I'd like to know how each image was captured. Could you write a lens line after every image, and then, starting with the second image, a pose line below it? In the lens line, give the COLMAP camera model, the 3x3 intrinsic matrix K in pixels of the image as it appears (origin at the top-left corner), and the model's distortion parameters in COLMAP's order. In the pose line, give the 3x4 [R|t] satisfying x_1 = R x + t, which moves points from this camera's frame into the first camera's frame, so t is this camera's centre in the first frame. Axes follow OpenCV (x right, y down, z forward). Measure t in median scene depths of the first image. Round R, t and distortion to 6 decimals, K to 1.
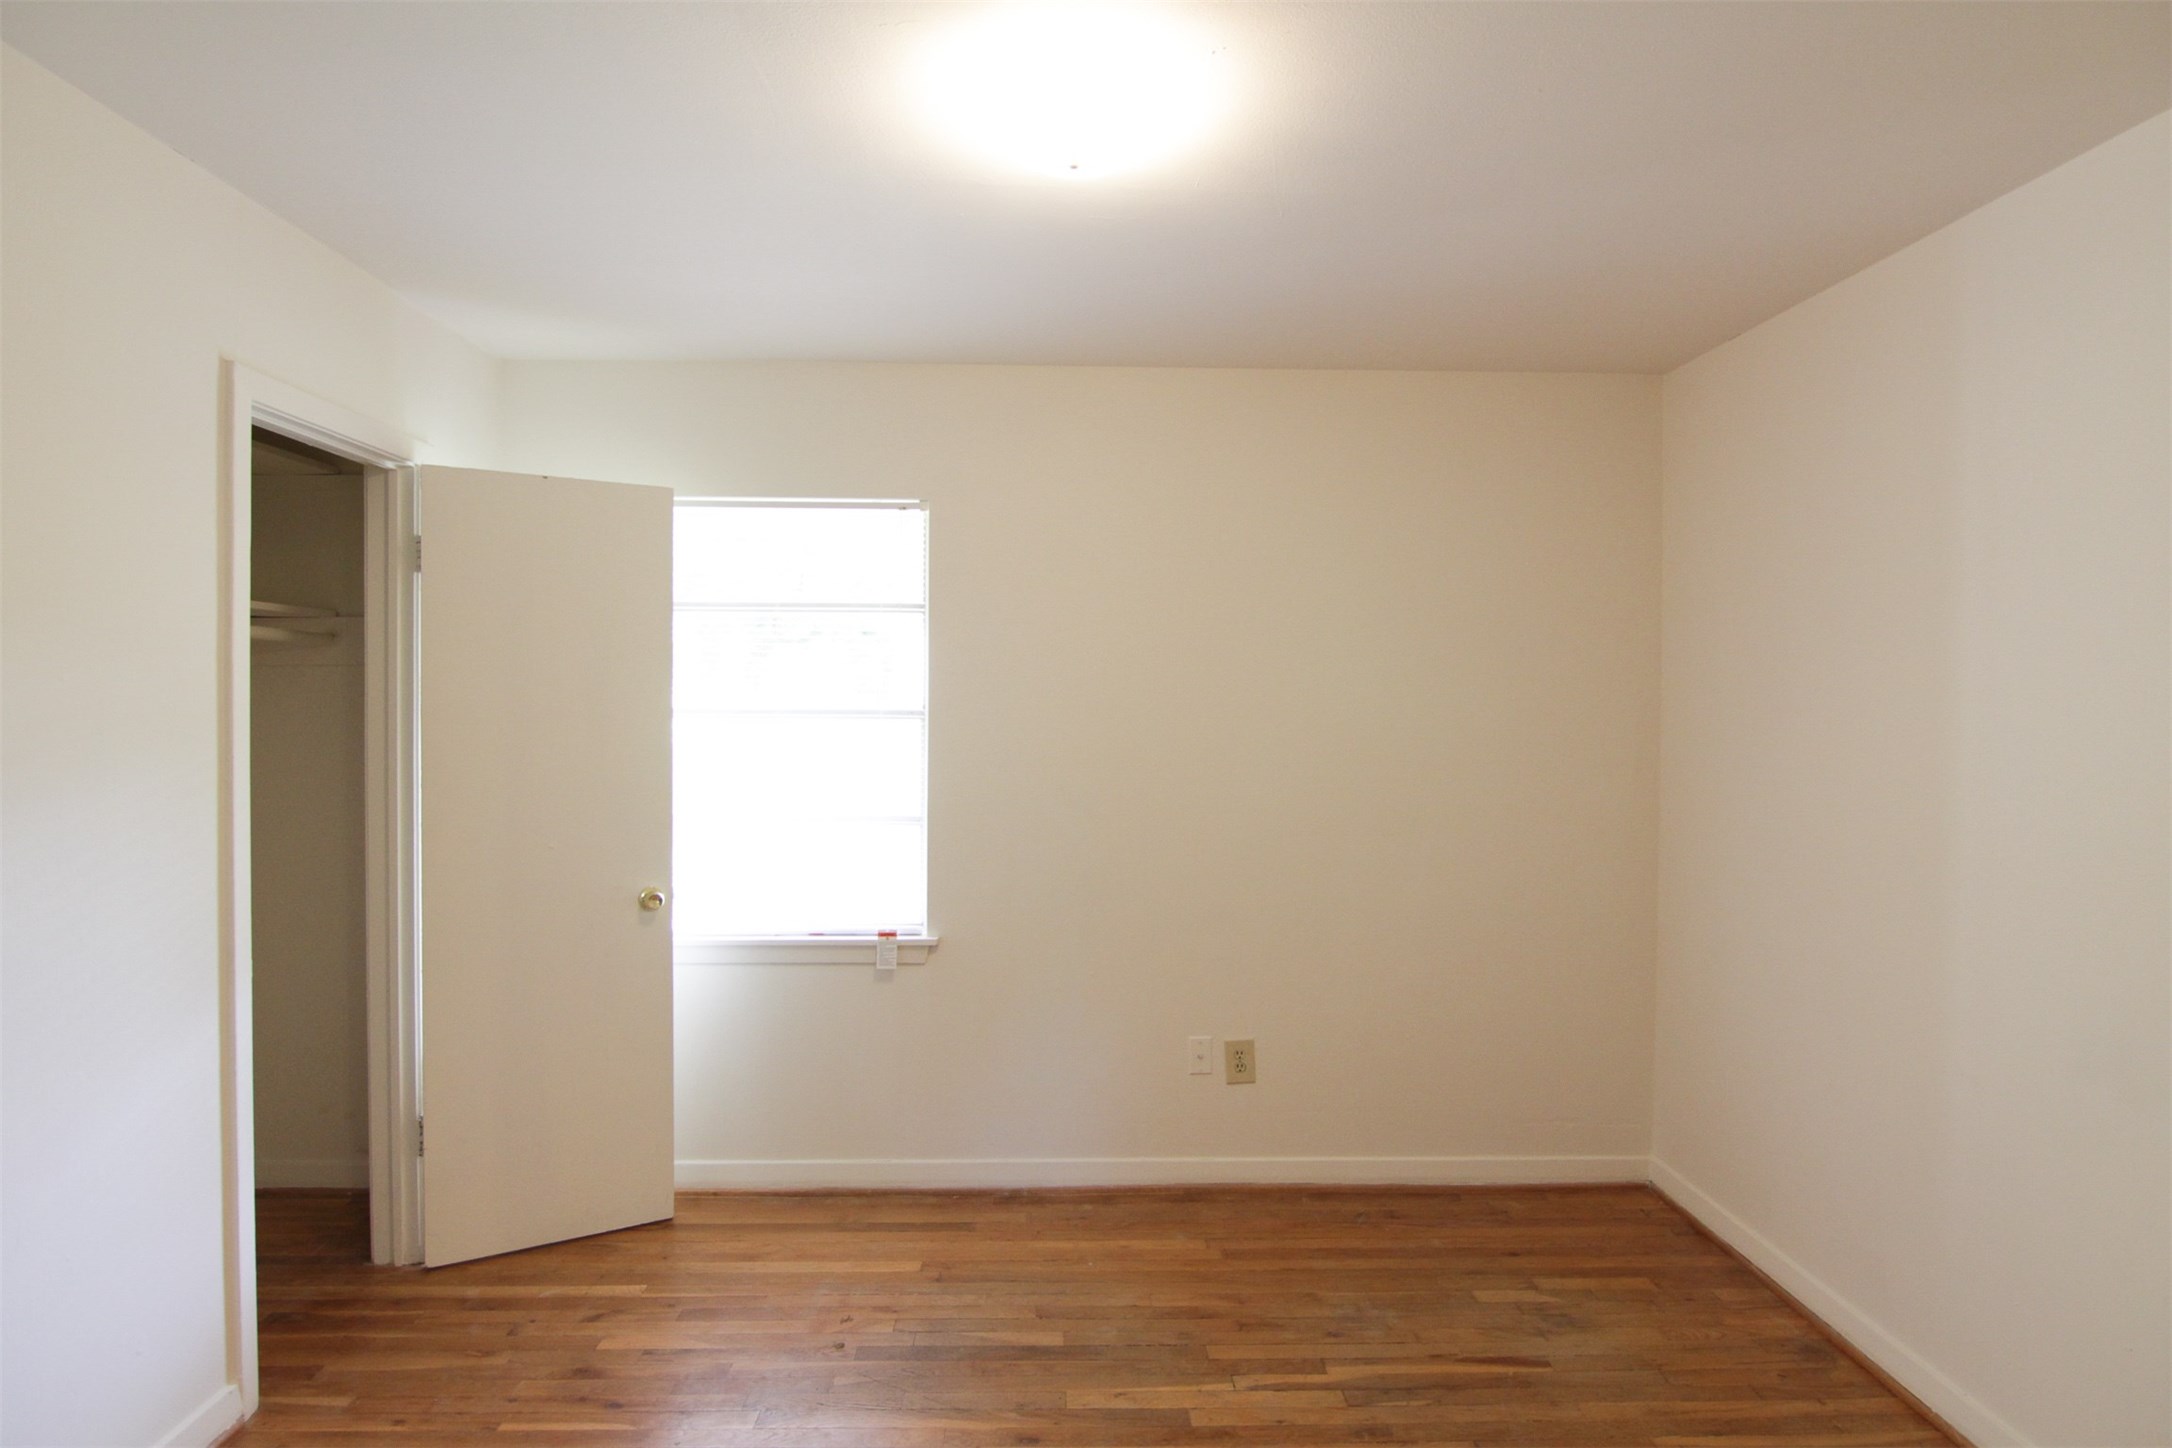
lens RADIAL K [[1169.7, 0, 1086.0], [0, 1169.7, 724.0], [0, 0, 1]] dist [0.003818, -0.011152]
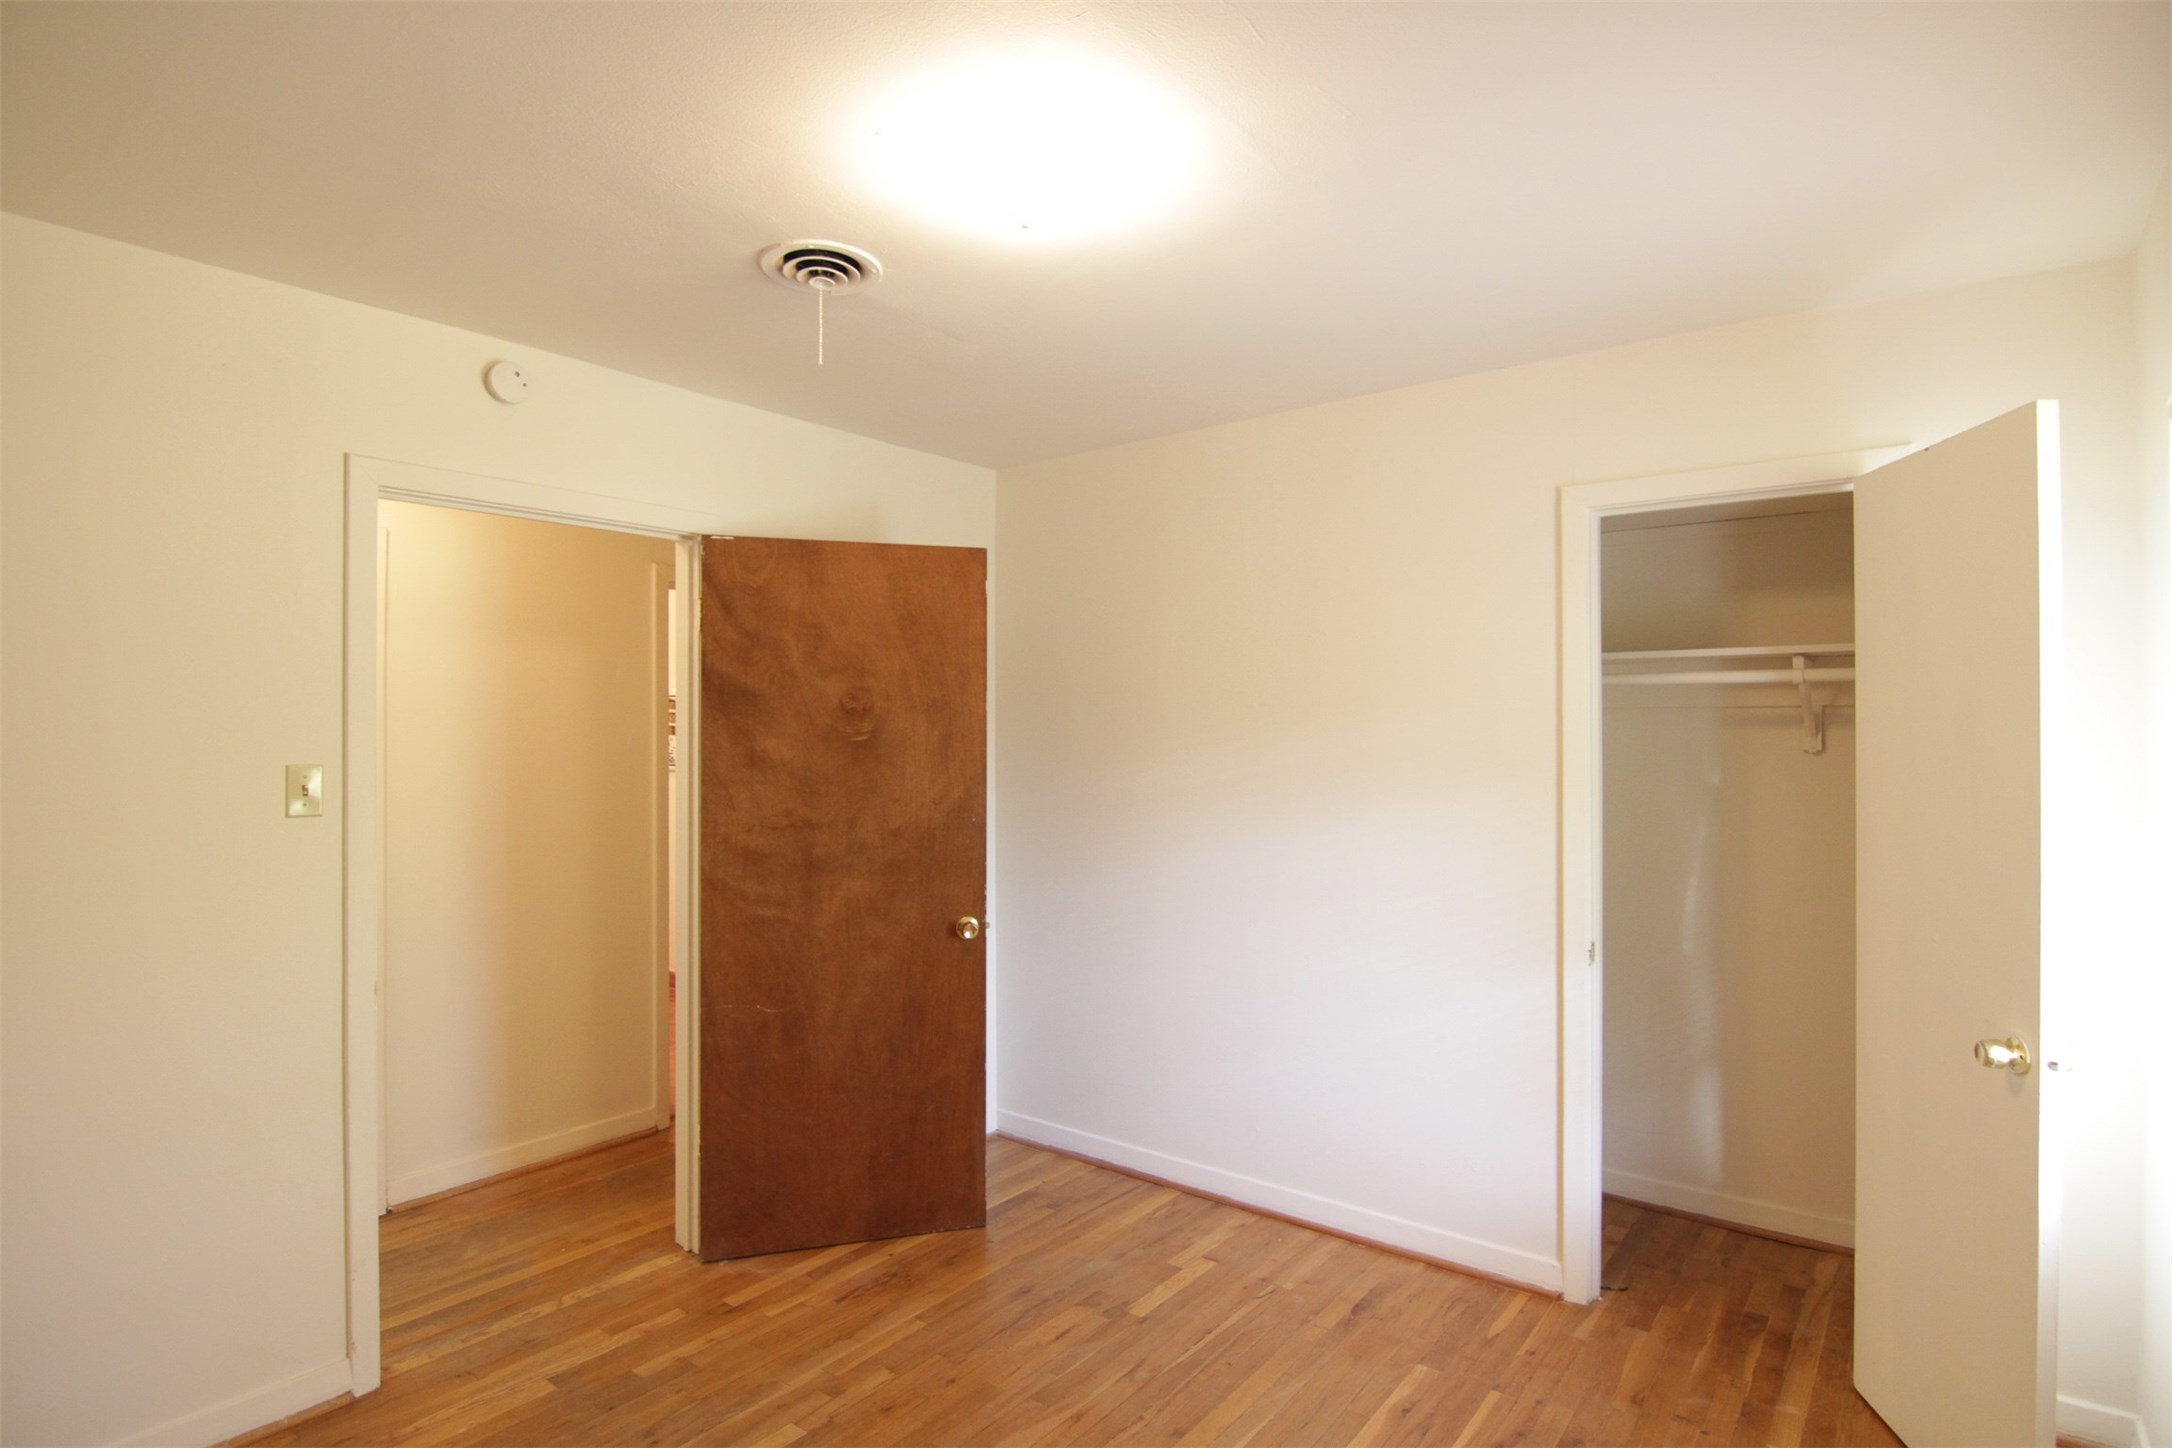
lens RADIAL K [[1169.7, 0, 1086.0], [0, 1169.7, 724.0], [0, 0, 1]] dist [0.003818, -0.011152]
pose [[-0.638207, -0.011129, -0.769785, 0.549559], [-0.018821, 0.999822, 0.001150, -0.021632], [0.769635, 0.015222, -0.638303, 1.272923]]
